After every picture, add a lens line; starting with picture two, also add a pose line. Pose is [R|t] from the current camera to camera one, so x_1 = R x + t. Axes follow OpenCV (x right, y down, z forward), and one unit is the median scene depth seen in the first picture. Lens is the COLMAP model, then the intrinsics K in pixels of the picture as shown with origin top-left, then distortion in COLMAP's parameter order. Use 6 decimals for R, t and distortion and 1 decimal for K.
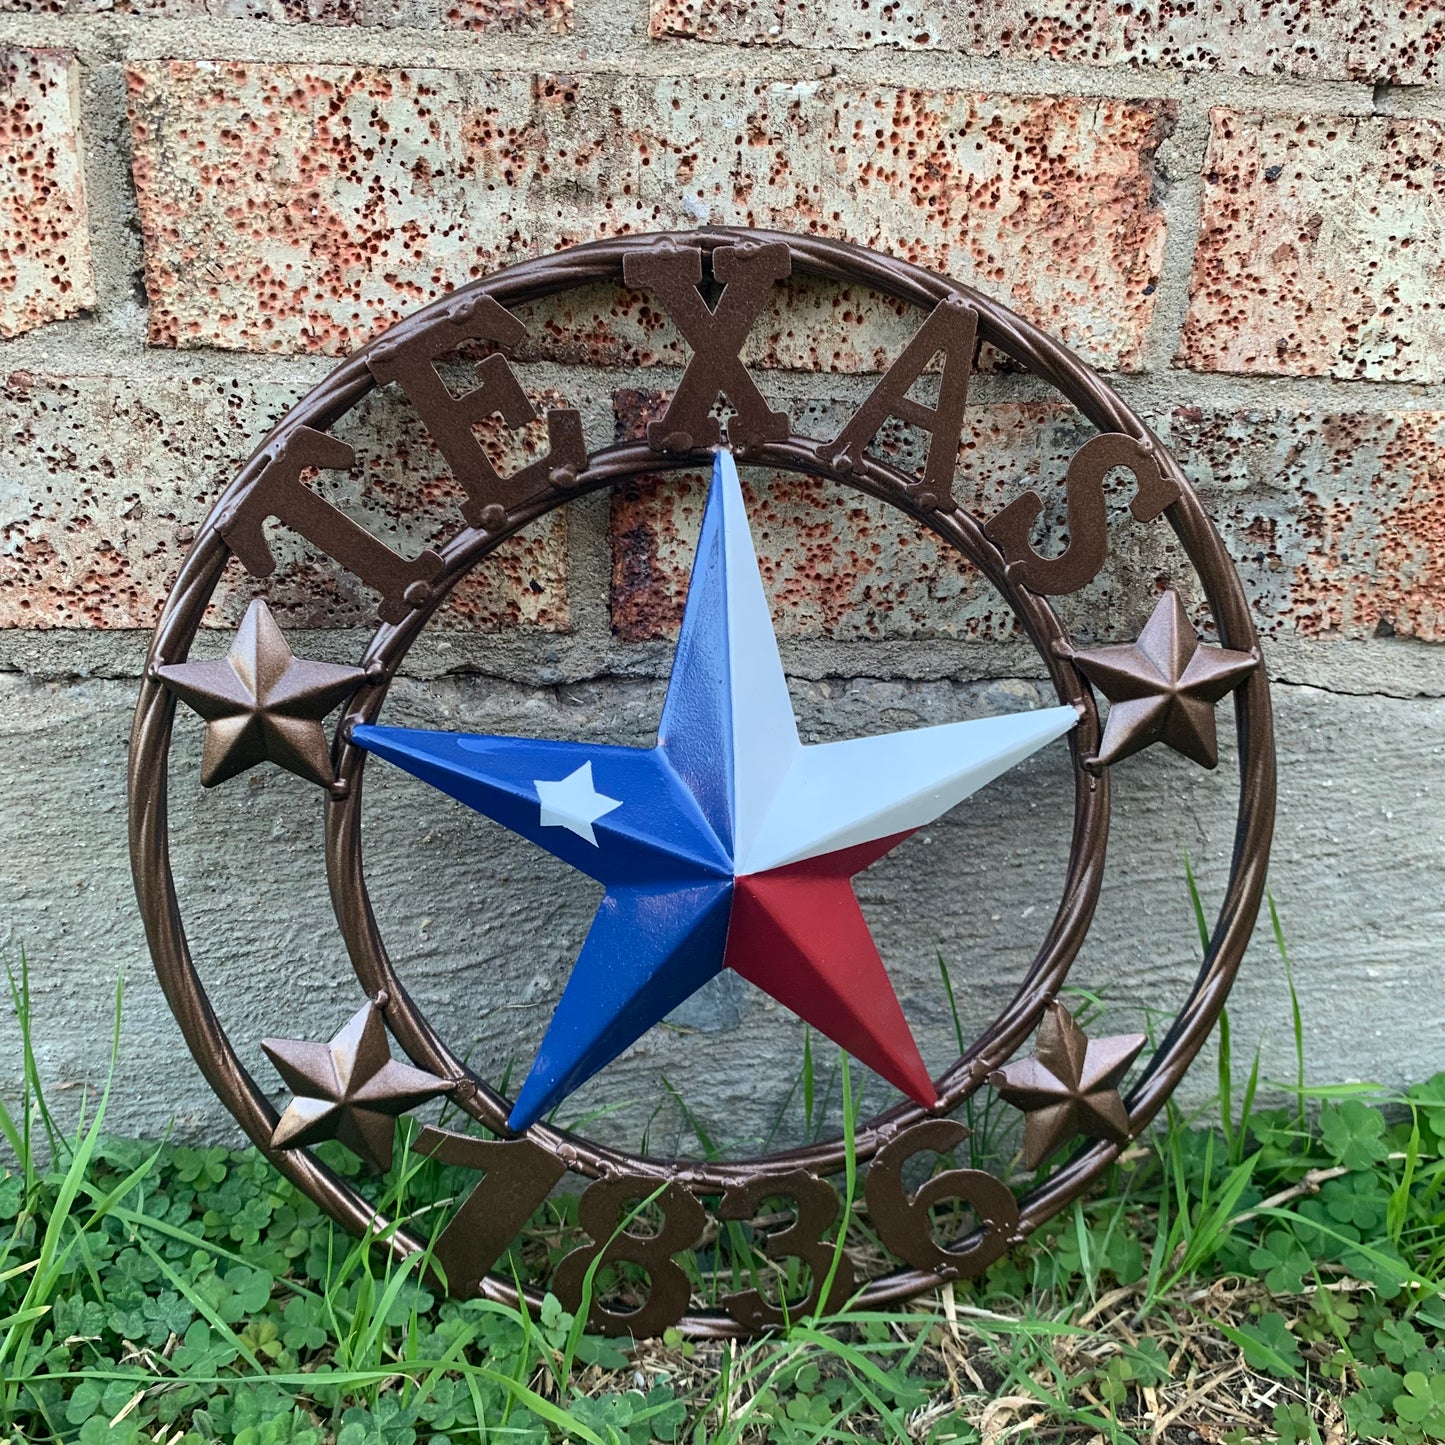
lens RADIAL K [[1567.4, 0, 751.8], [0, 1567.4, 720.2], [0, 0, 1]] dist [0.013865, -0.052902]
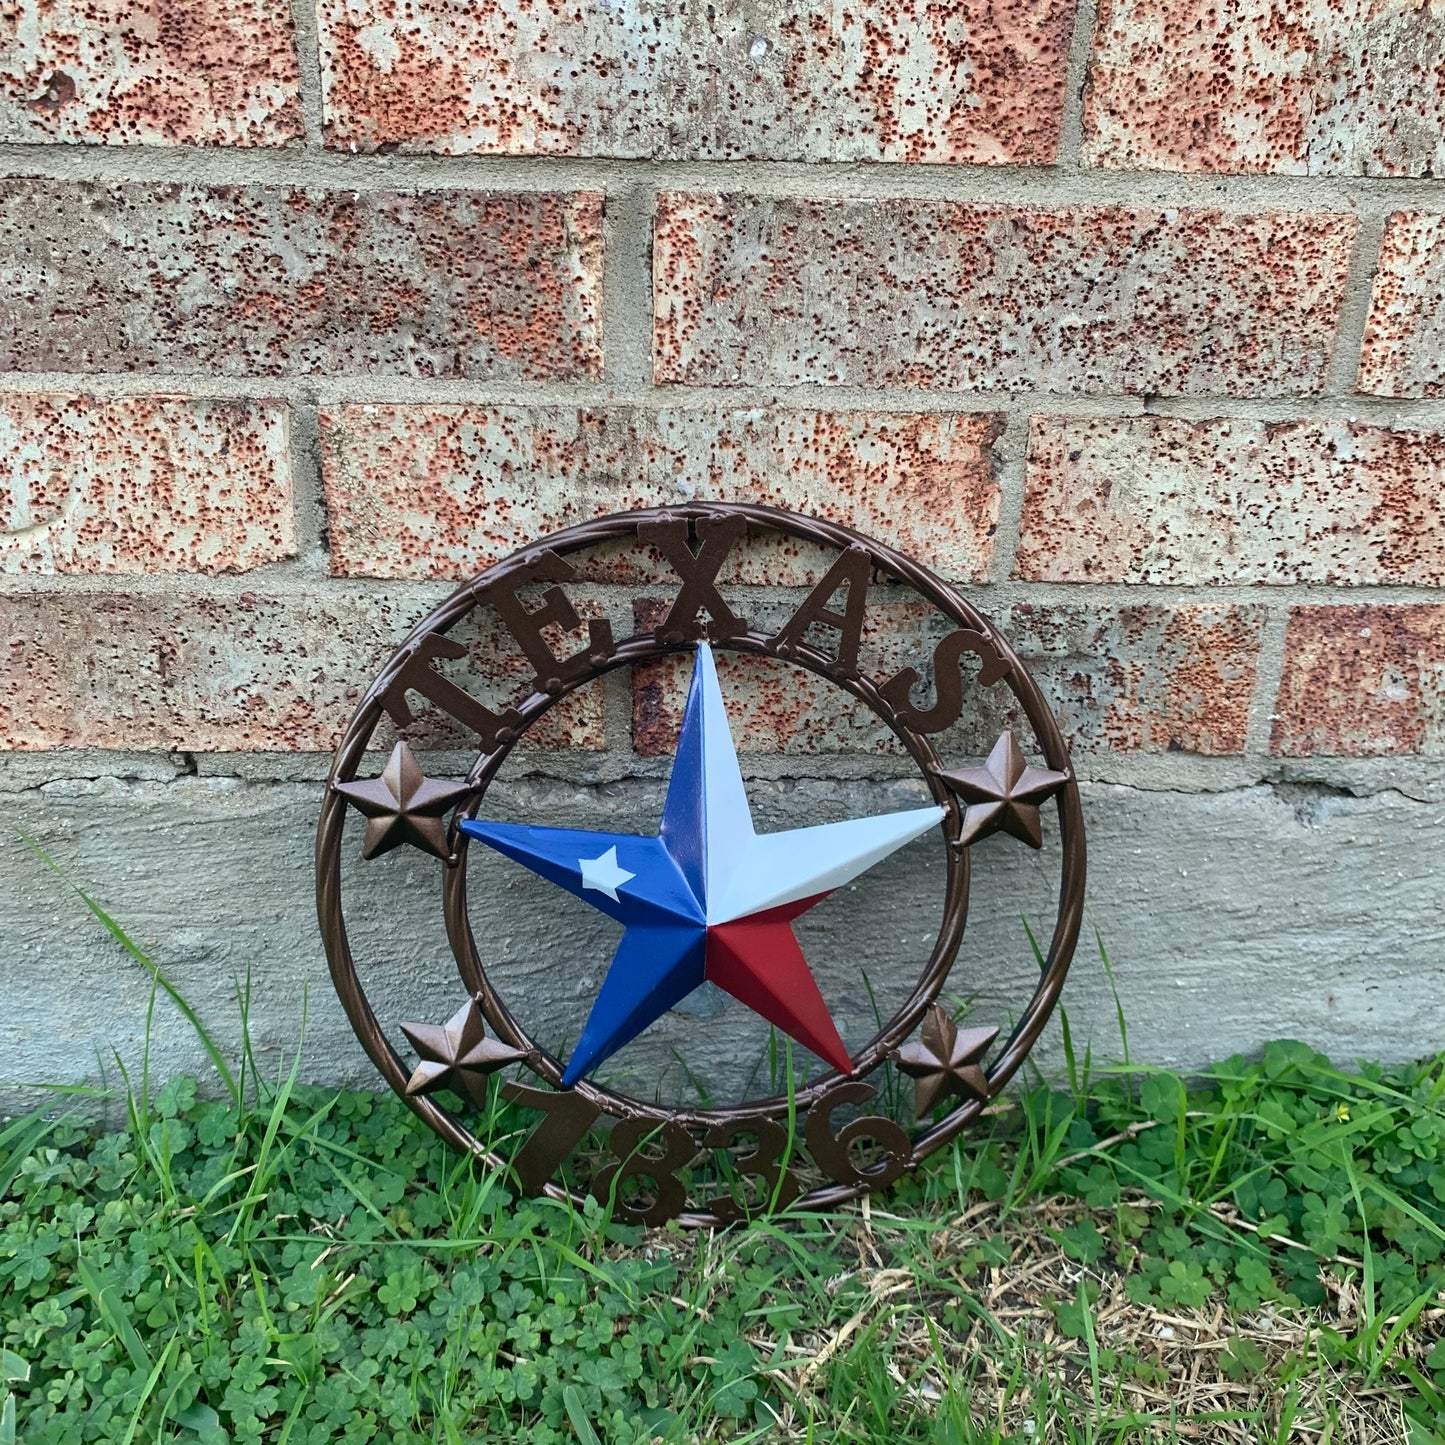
lens RADIAL K [[1575.5, 0, 746.6], [0, 1575.5, 694.9], [0, 0, 1]] dist [0.148342, -0.540754]
pose [[0.998676, 0.006600, -0.051025, 0.097470], [-0.005162, 0.999587, 0.028255, -0.158310], [0.051190, -0.027955, 0.998298, -0.505877]]
